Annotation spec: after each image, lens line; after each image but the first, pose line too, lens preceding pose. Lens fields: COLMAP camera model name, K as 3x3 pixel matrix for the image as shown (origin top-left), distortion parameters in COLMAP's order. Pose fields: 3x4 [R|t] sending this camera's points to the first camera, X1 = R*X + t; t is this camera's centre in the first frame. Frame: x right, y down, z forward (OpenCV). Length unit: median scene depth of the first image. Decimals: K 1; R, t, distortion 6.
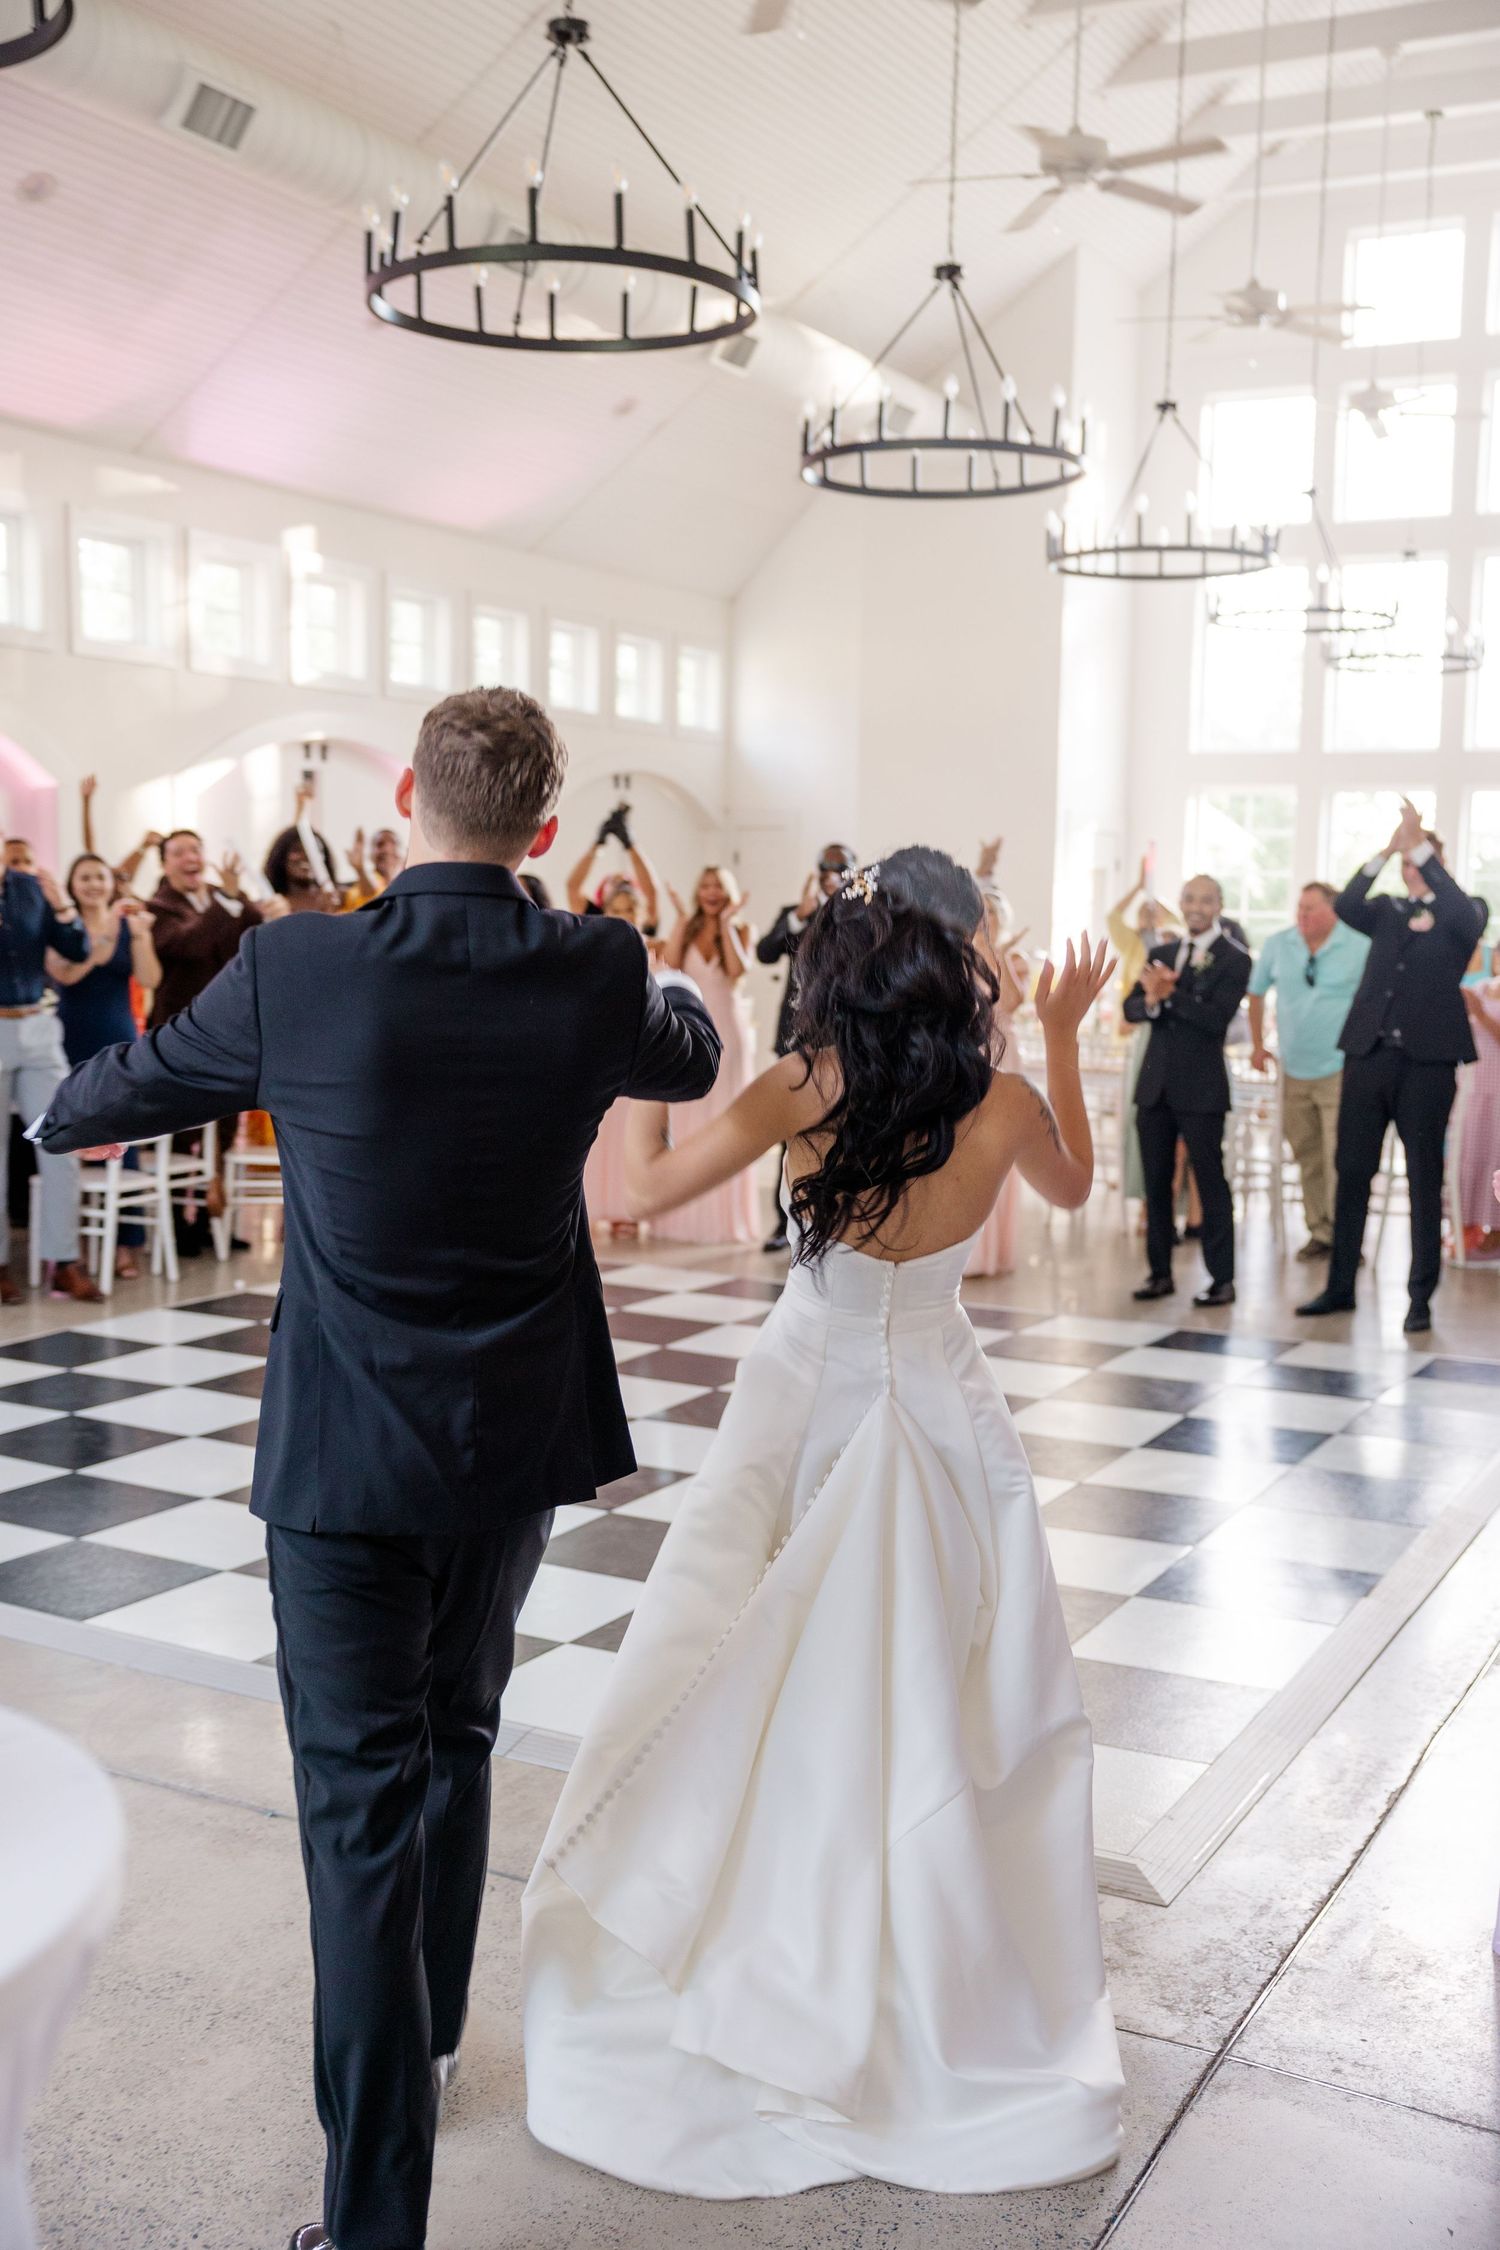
lens RADIAL K [[2346.9, 0, 750.0], [0, 2346.9, 1125.0], [0, 0, 1]] dist [0.021254, 0.020124]
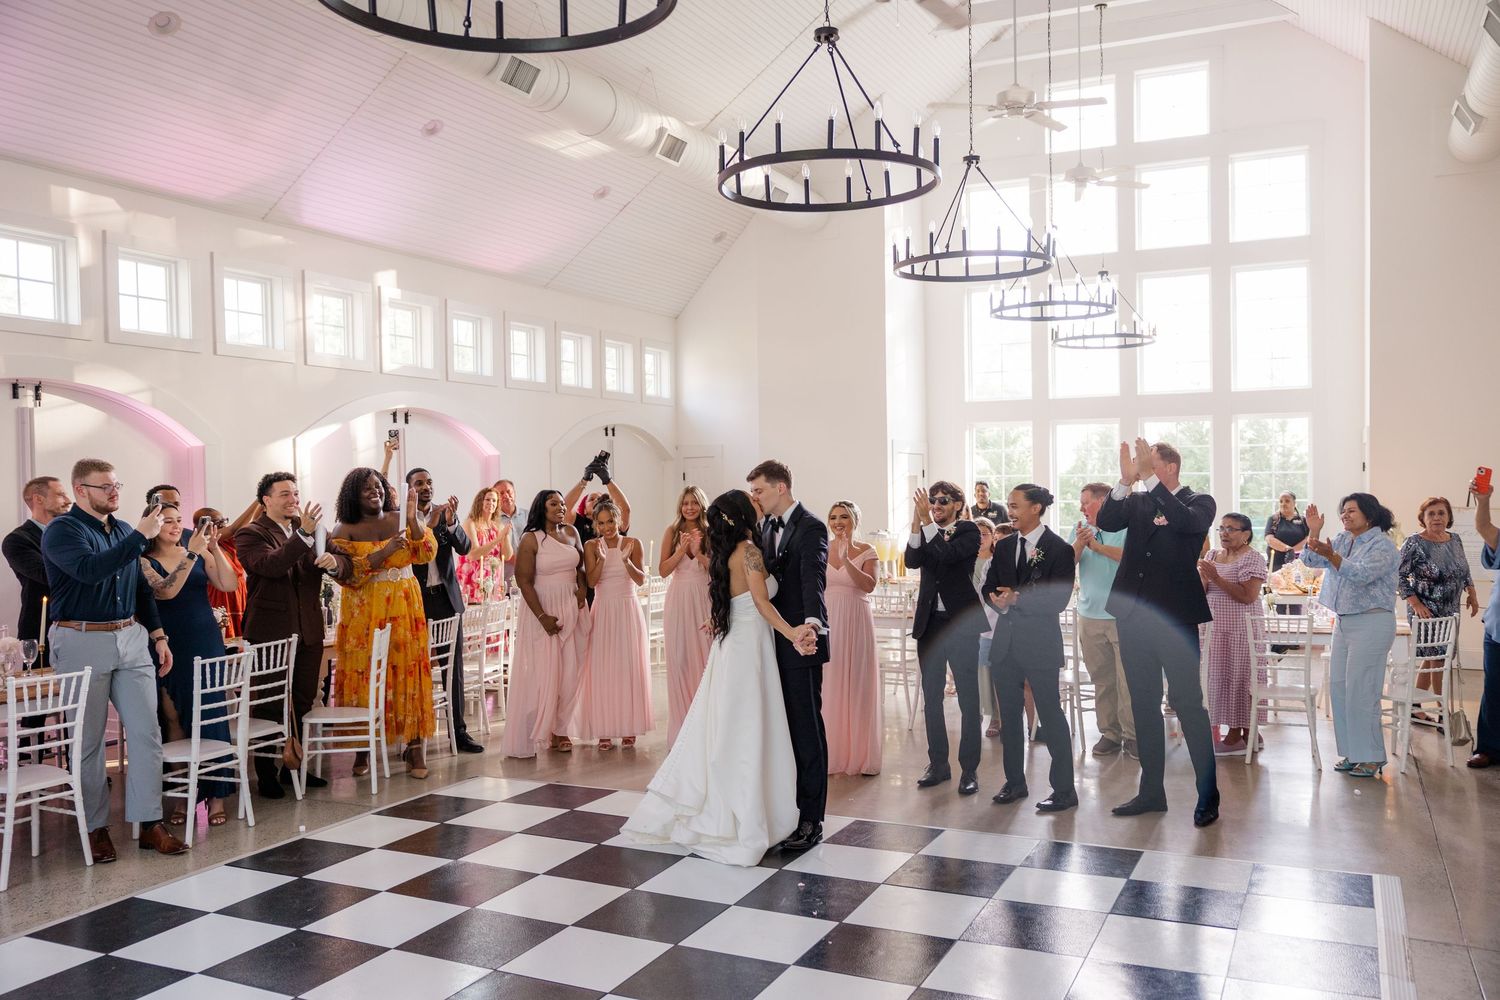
lens RADIAL K [[1283.8, 0, 748.5], [0, 1283.8, 477.6], [0, 0, 1]] dist [0.062386, 0.000716]
pose [[0.998520, -0.033515, 0.042820, 0.000698], [0.037948, 0.993502, -0.107307, -0.026747], [-0.038946, 0.108773, 0.993303, 0.197704]]
